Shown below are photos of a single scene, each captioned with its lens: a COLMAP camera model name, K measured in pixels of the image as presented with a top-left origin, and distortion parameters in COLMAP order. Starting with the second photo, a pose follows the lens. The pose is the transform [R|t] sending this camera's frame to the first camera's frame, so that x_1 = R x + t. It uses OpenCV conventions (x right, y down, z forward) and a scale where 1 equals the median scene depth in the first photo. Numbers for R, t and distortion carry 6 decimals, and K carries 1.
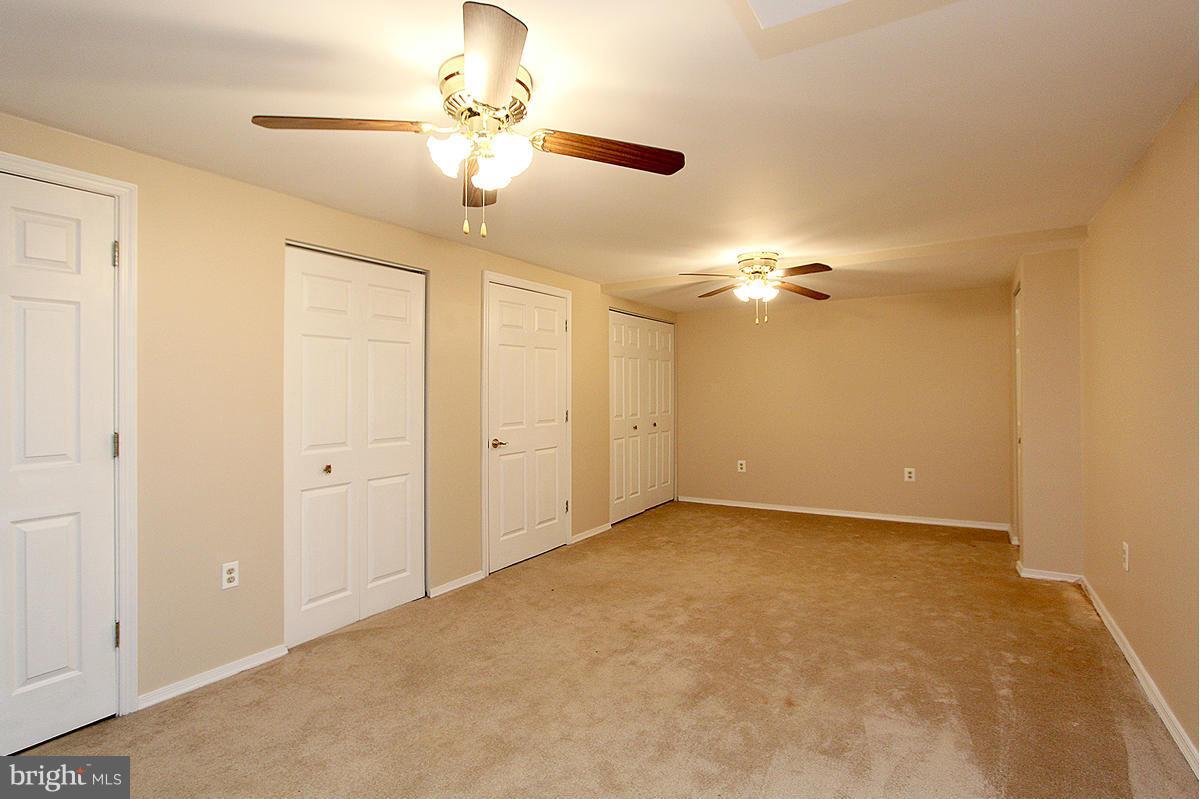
lens RADIAL K [[585.3, 0, 591.6], [0, 585.3, 392.5], [0, 0, 1]] dist [-0.017211, 0.000546]
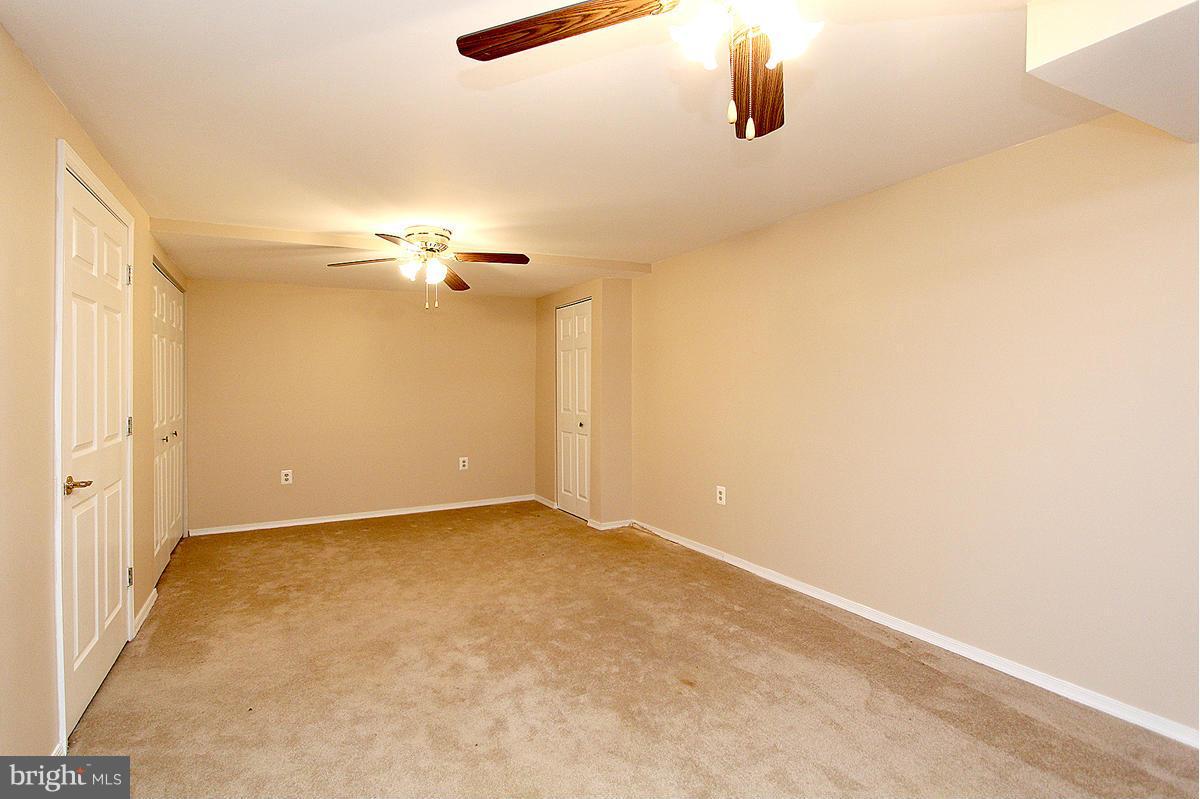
lens RADIAL K [[585.3, 0, 591.6], [0, 585.3, 392.5], [0, 0, 1]] dist [-0.017211, 0.000546]
pose [[0.516170, -0.009857, 0.856429, -0.367196], [0.003540, 0.999950, 0.009375, 0.002792], [-0.856479, -0.001807, 0.516179, 0.353922]]
